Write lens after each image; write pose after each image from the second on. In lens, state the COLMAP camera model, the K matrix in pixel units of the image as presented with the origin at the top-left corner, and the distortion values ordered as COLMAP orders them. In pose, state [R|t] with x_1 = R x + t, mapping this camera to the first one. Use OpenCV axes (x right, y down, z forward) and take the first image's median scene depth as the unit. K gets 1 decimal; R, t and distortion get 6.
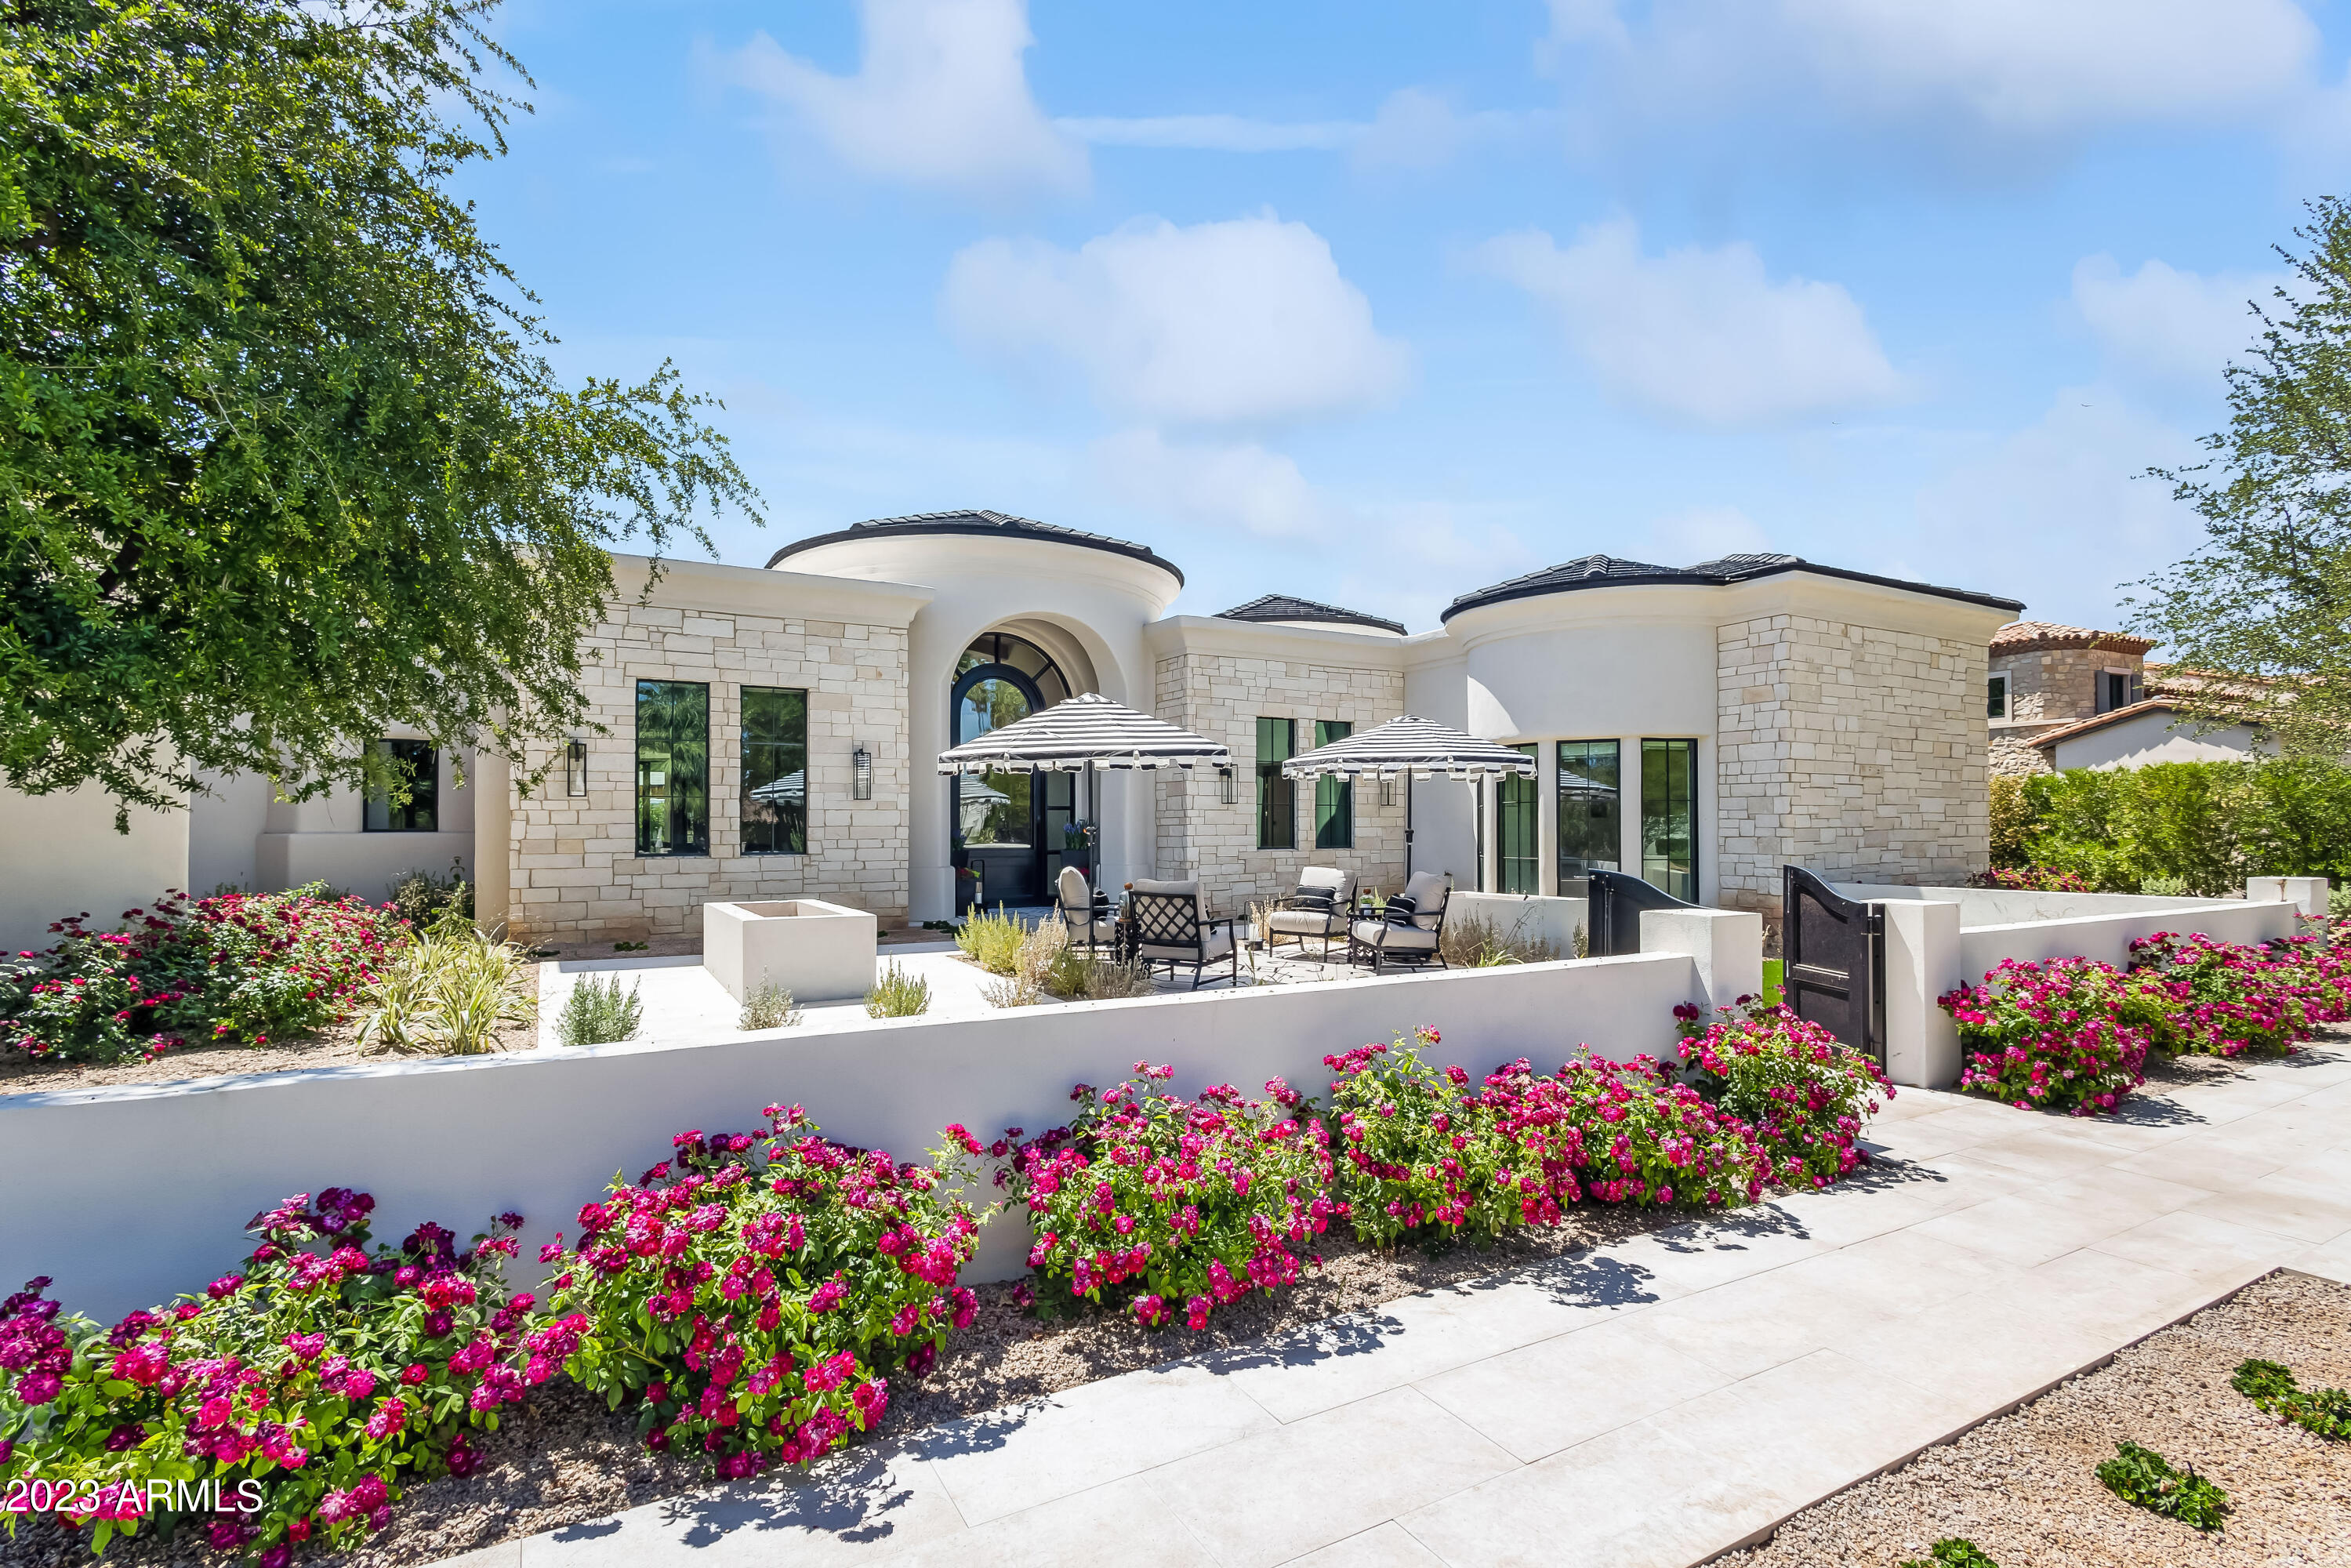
lens RADIAL K [[1100.8, 0, 1177.0], [0, 1100.8, 814.1], [0, 0, 1]] dist [0.013070, -0.000576]
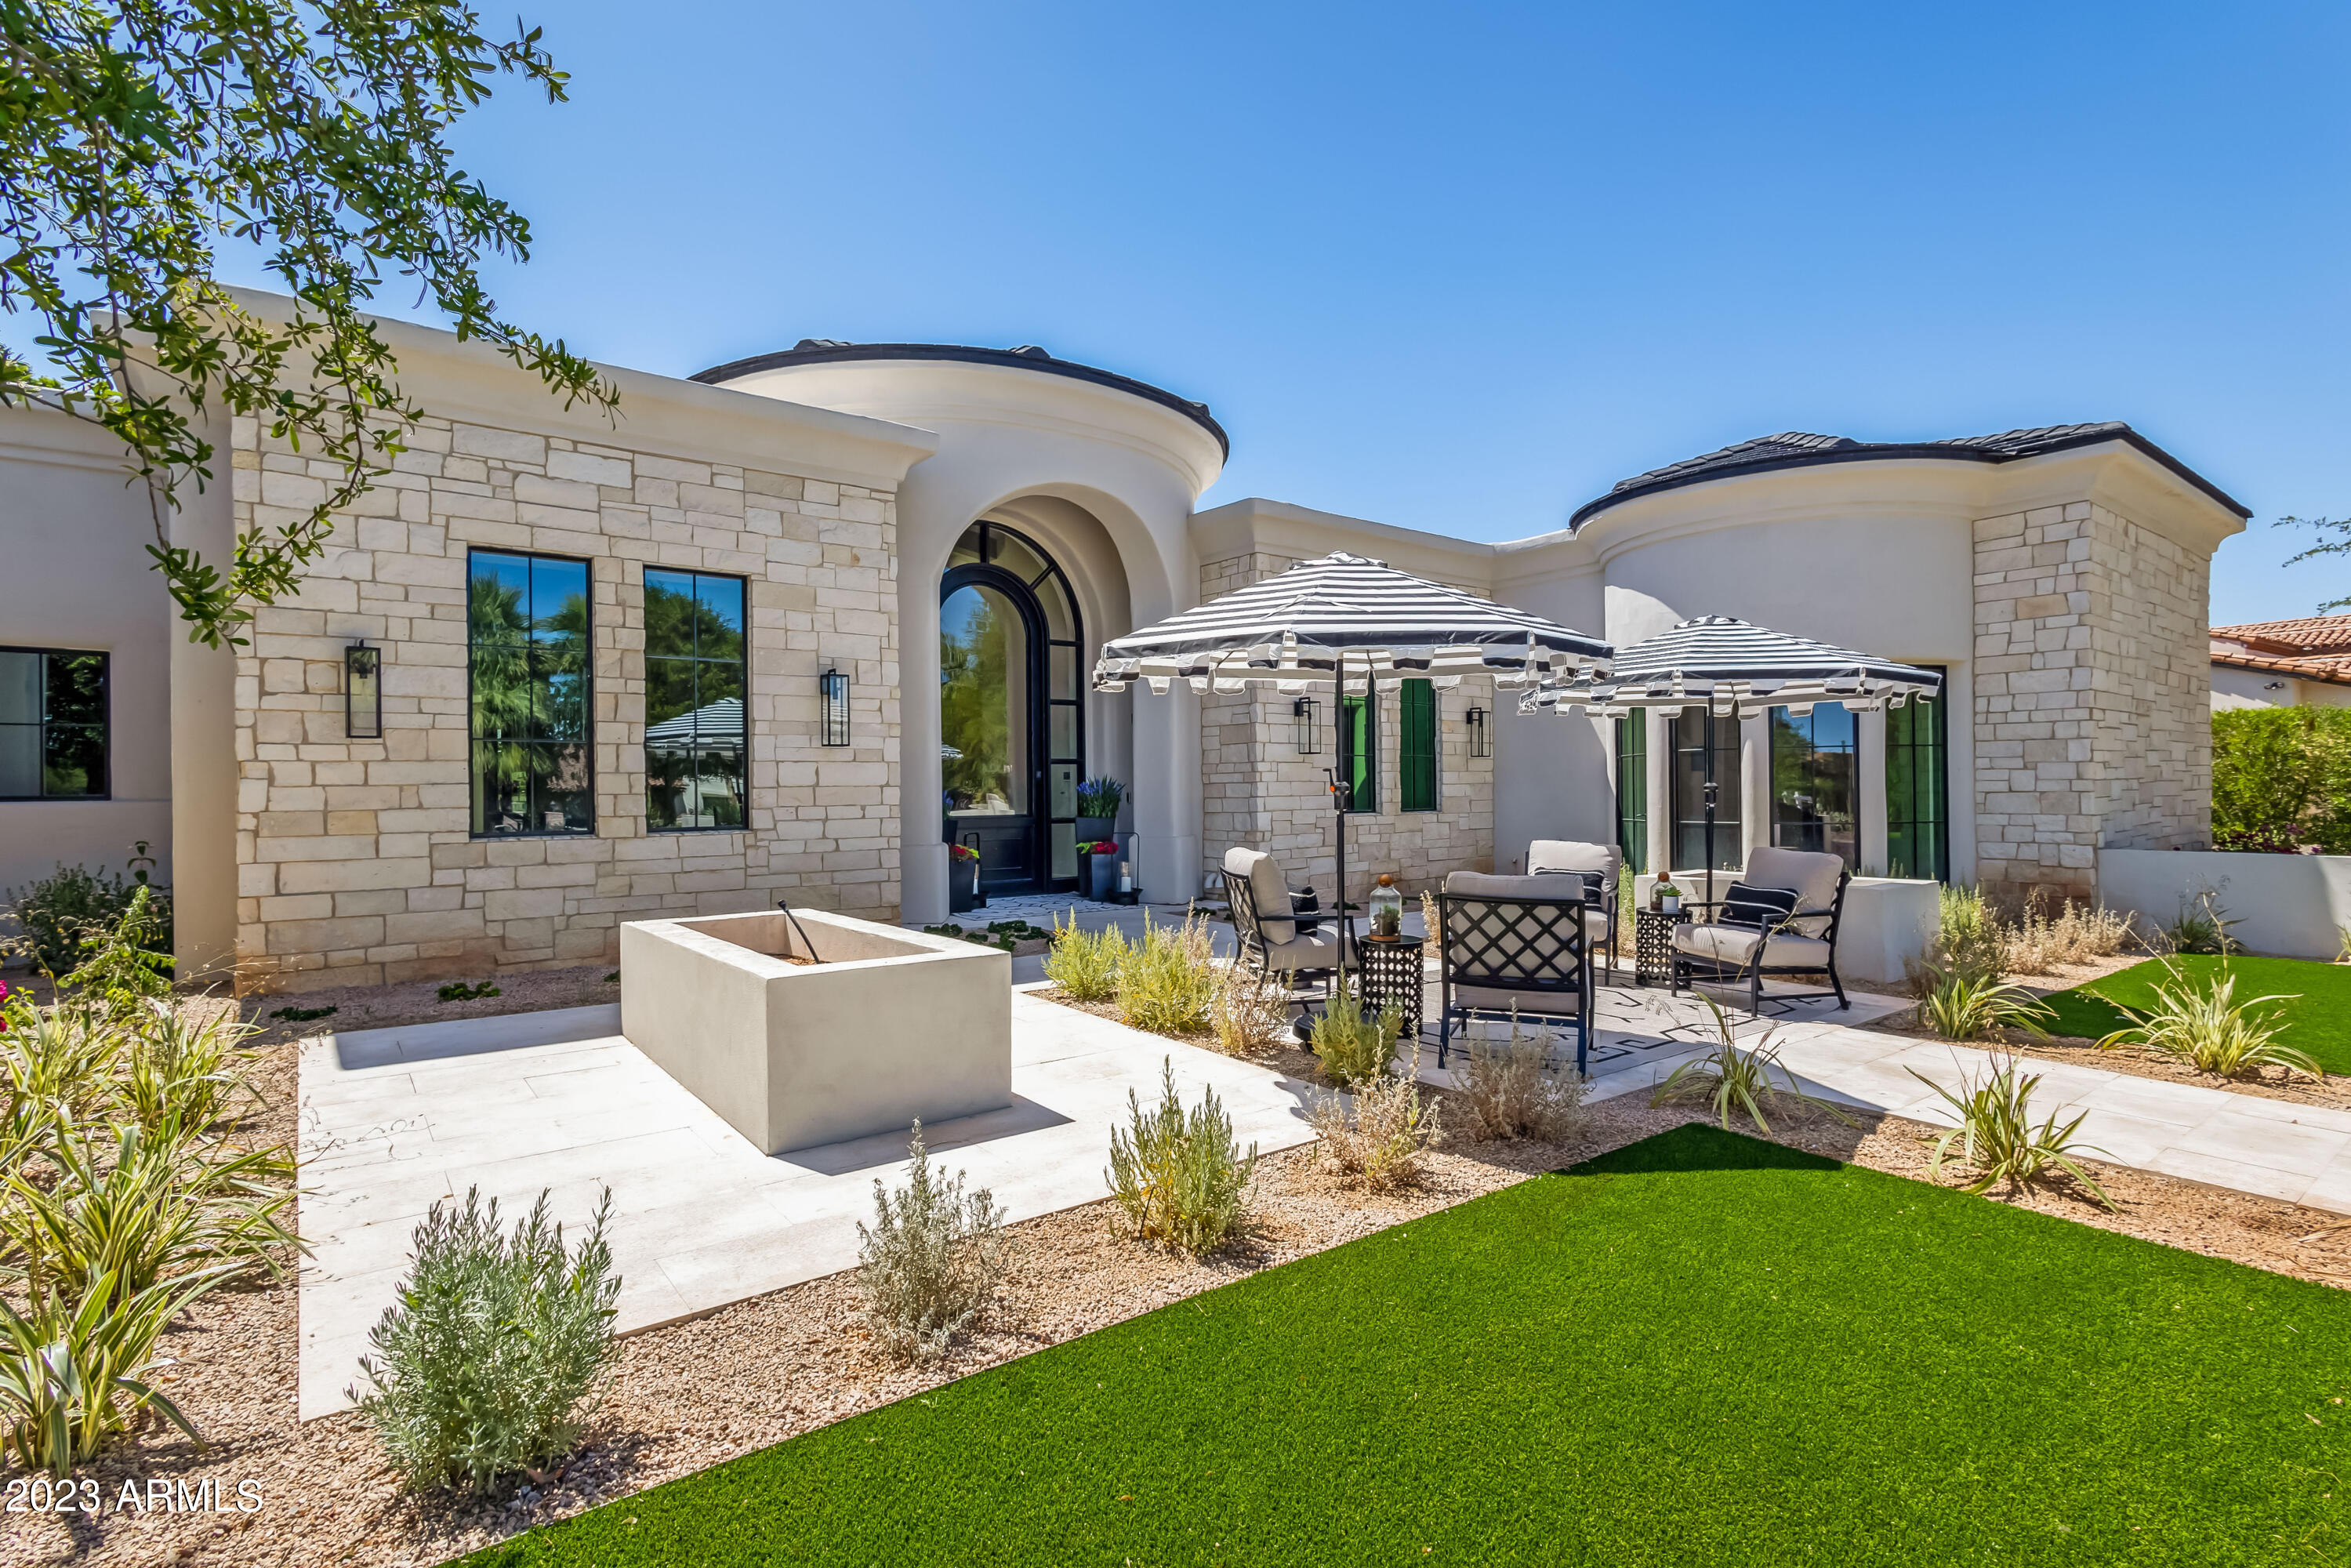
lens RADIAL K [[1119.5, 0, 1185.9], [0, 1119.5, 789.0], [0, 0, 1]] dist [0.012254, -0.000134]
pose [[0.989658, -0.007321, 0.143262, -0.175129], [0.005697, 0.999915, 0.011742, 0.005992], [-0.143335, -0.010805, 0.989615, 0.306600]]
